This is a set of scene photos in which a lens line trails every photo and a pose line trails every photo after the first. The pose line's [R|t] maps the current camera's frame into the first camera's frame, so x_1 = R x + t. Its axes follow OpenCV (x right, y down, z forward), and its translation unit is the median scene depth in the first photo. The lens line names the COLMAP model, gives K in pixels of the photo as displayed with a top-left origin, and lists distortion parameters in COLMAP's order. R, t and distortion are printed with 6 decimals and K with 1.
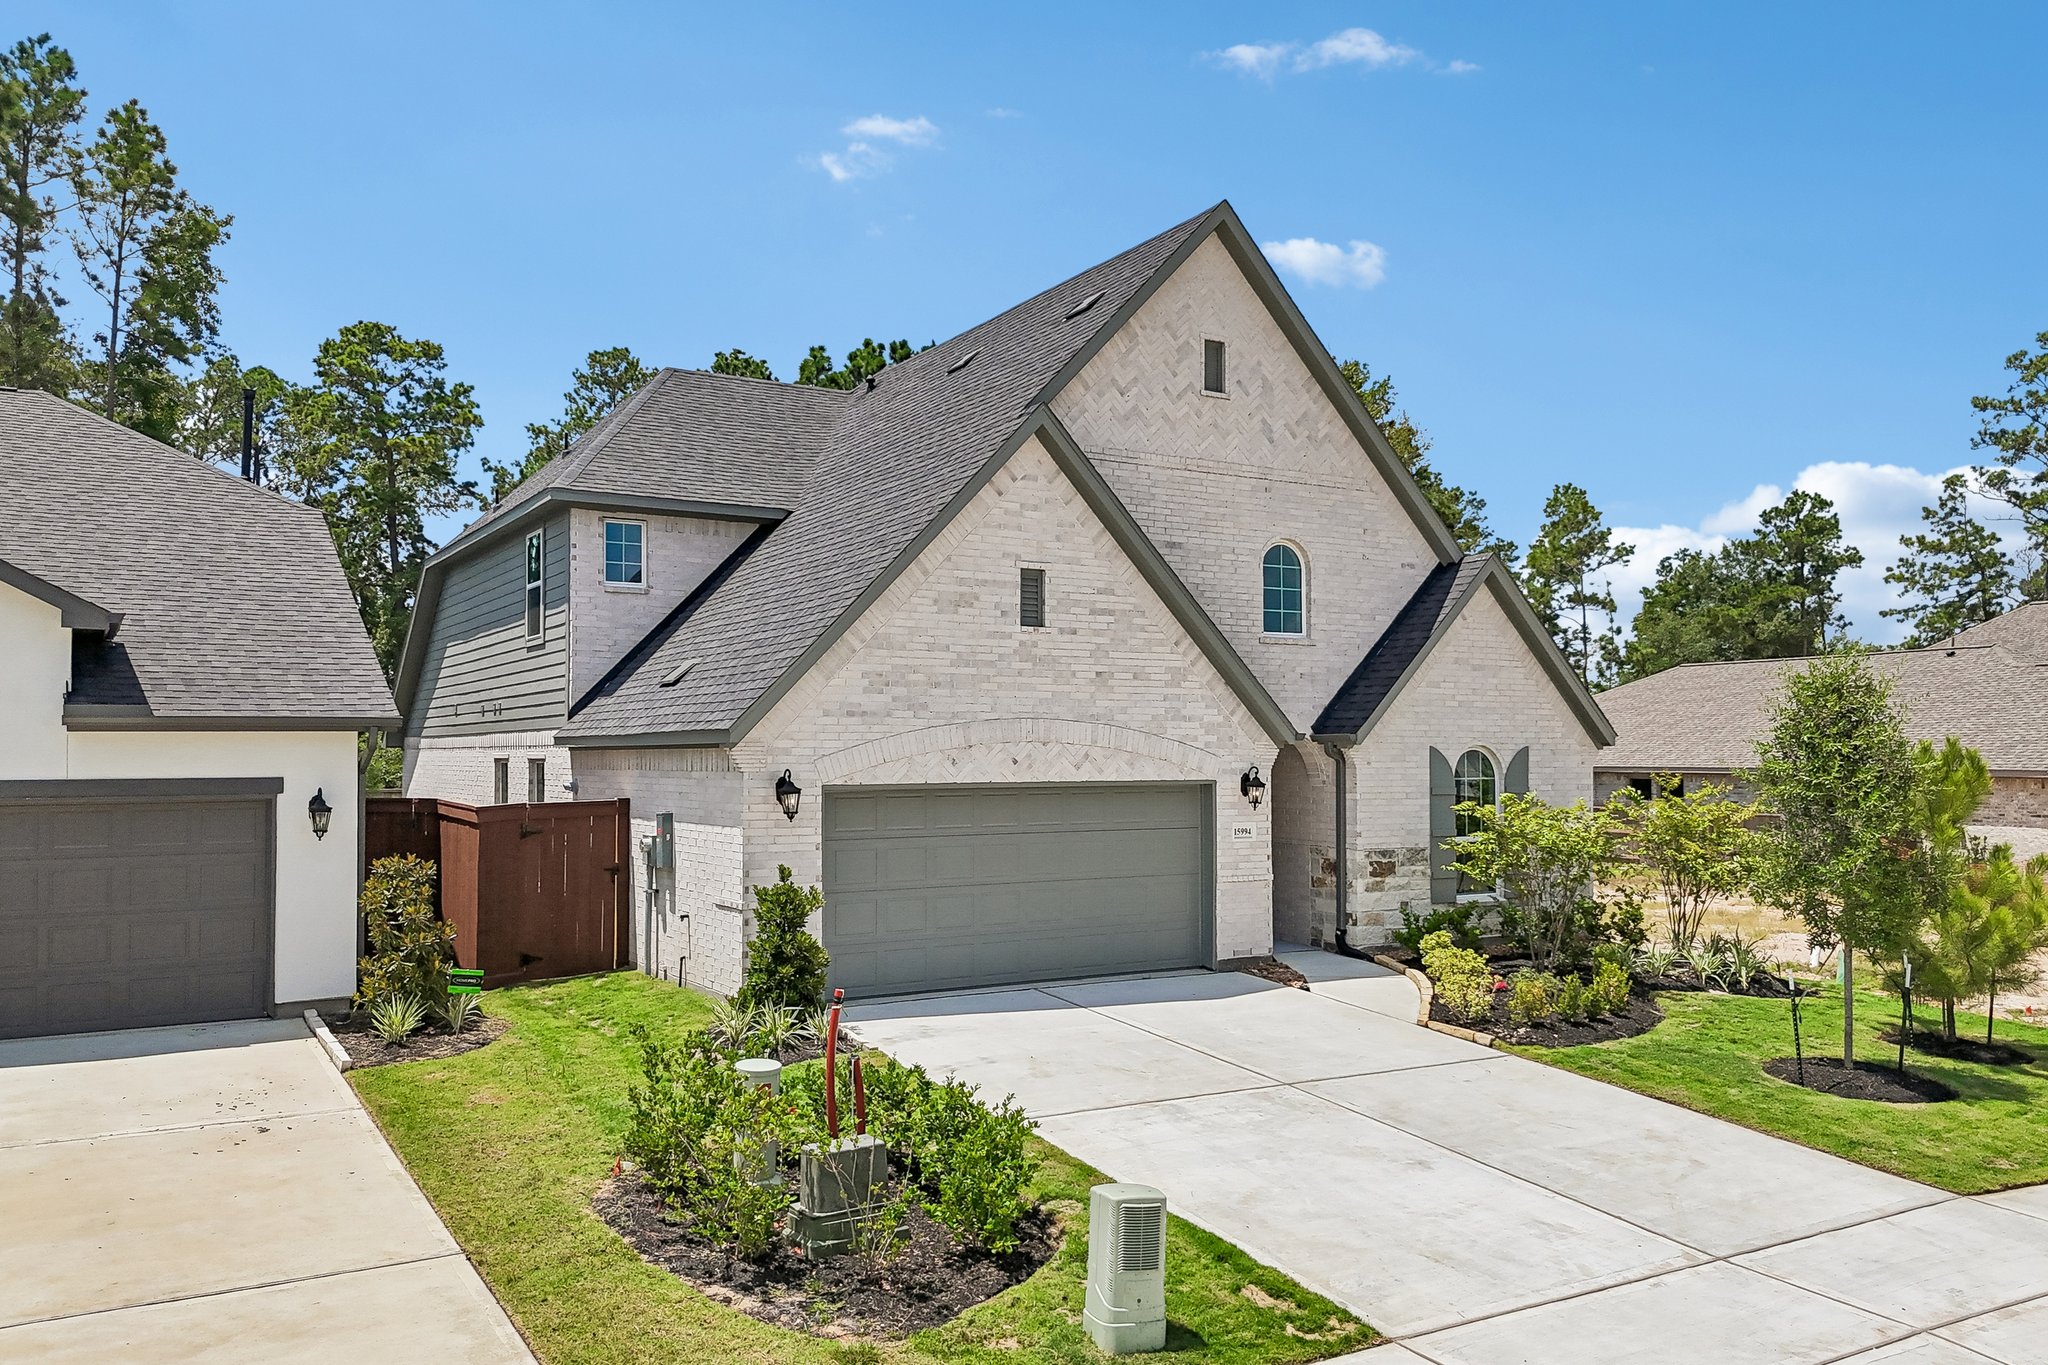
lens RADIAL K [[1501.2, 0, 973.9], [0, 1501.2, 753.1], [0, 0, 1]] dist [-0.002620, -0.007390]
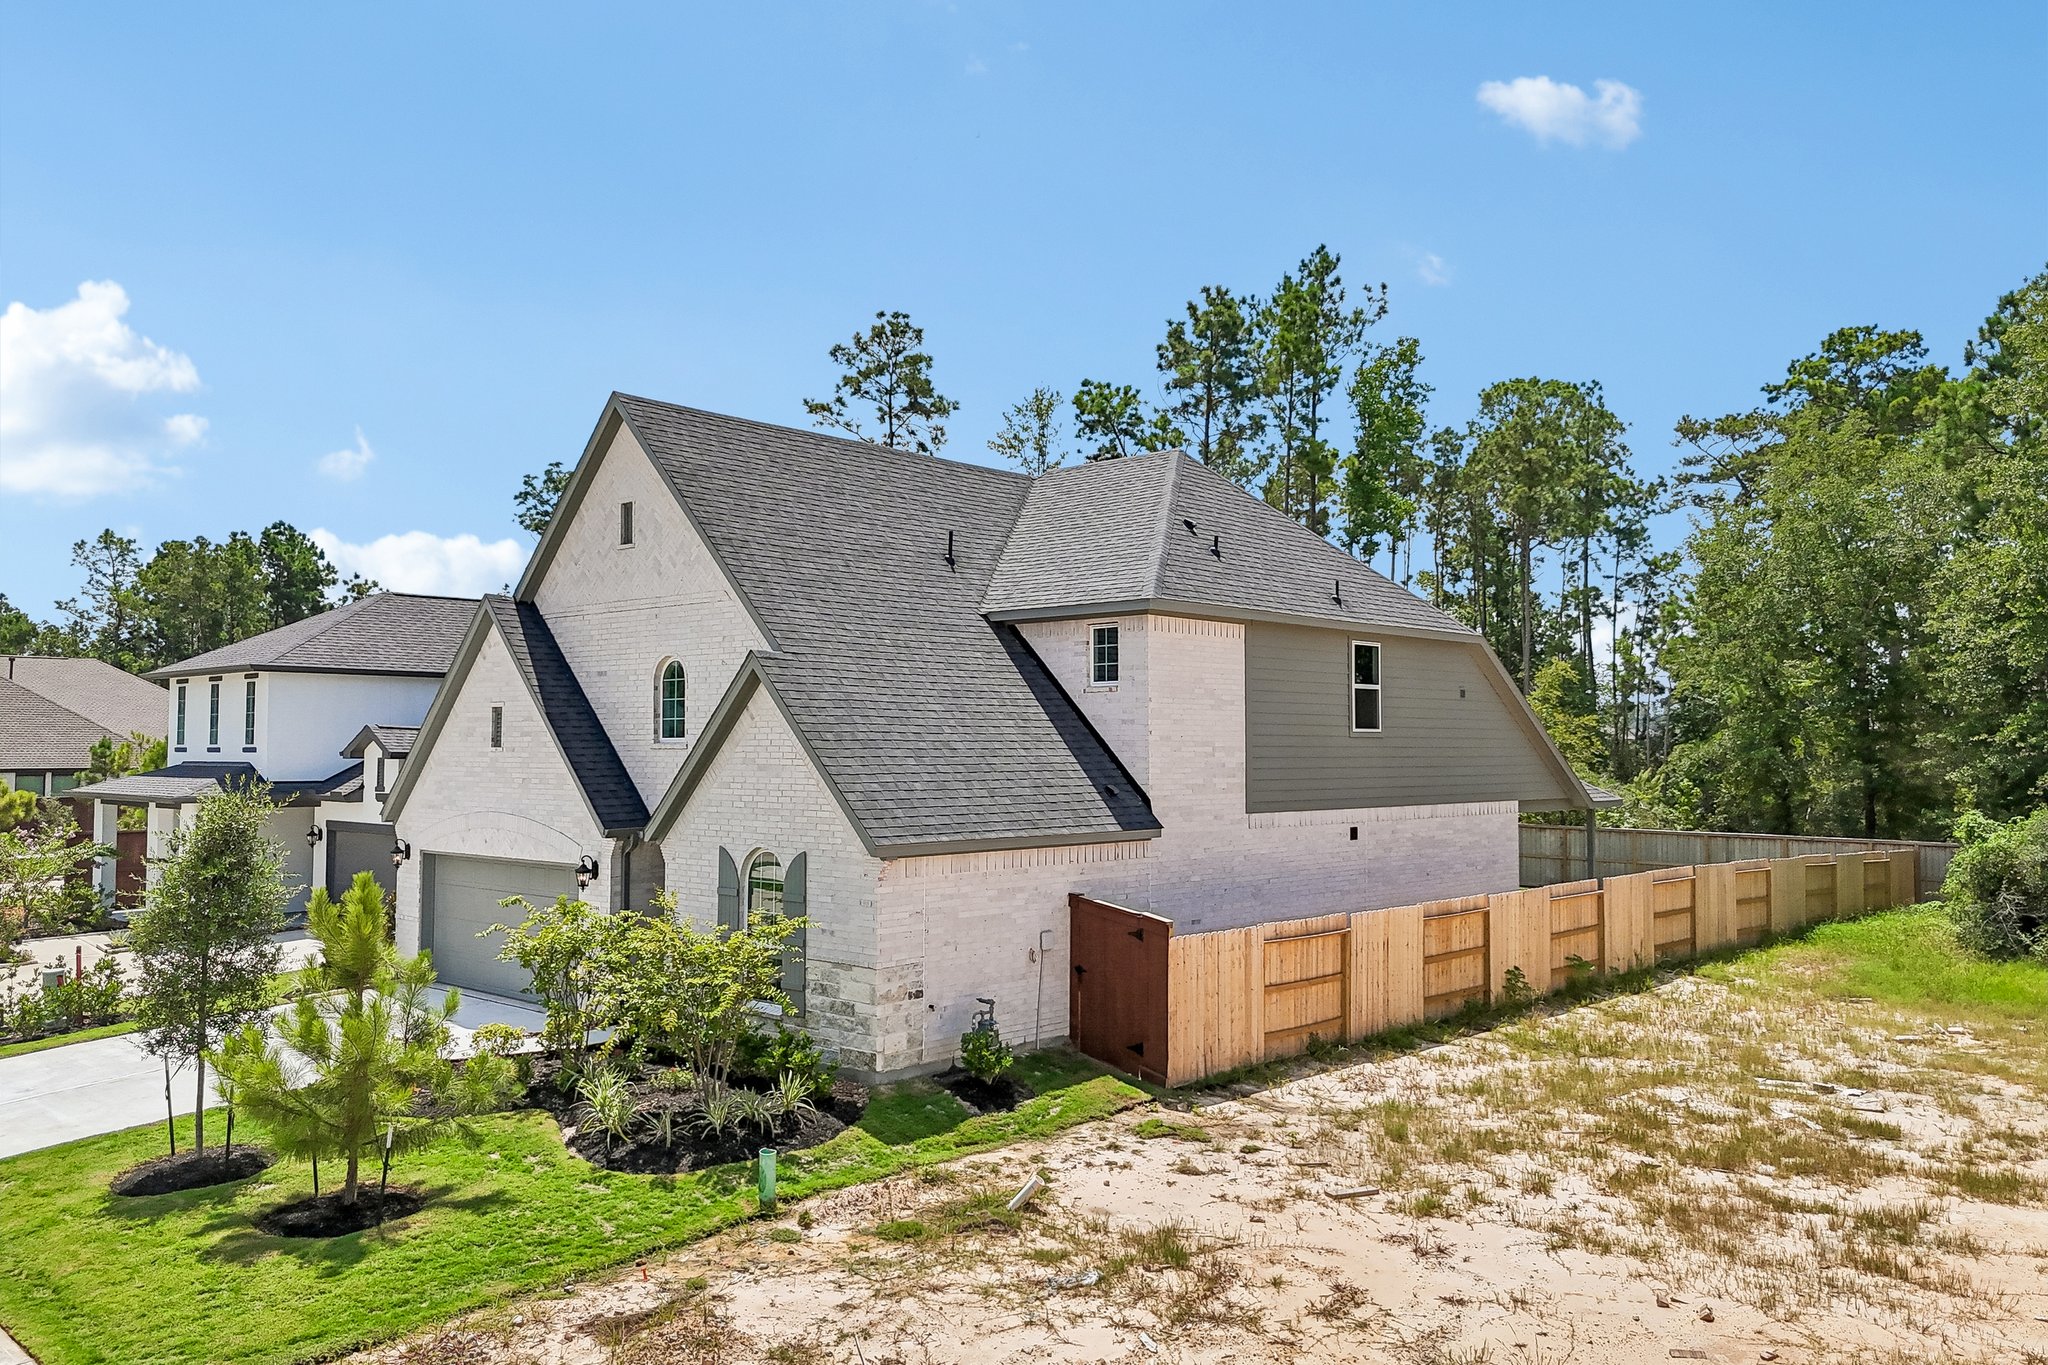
lens RADIAL K [[1522.3, 0, 1024.0], [0, 1522.3, 682.5], [0, 0, 1]] dist [0.014994, 0.004658]
pose [[0.312966, -0.046011, -0.948649, 1.542792], [-0.003668, 0.998760, -0.049651, -0.073726], [0.949757, 0.019019, 0.312409, 0.994741]]
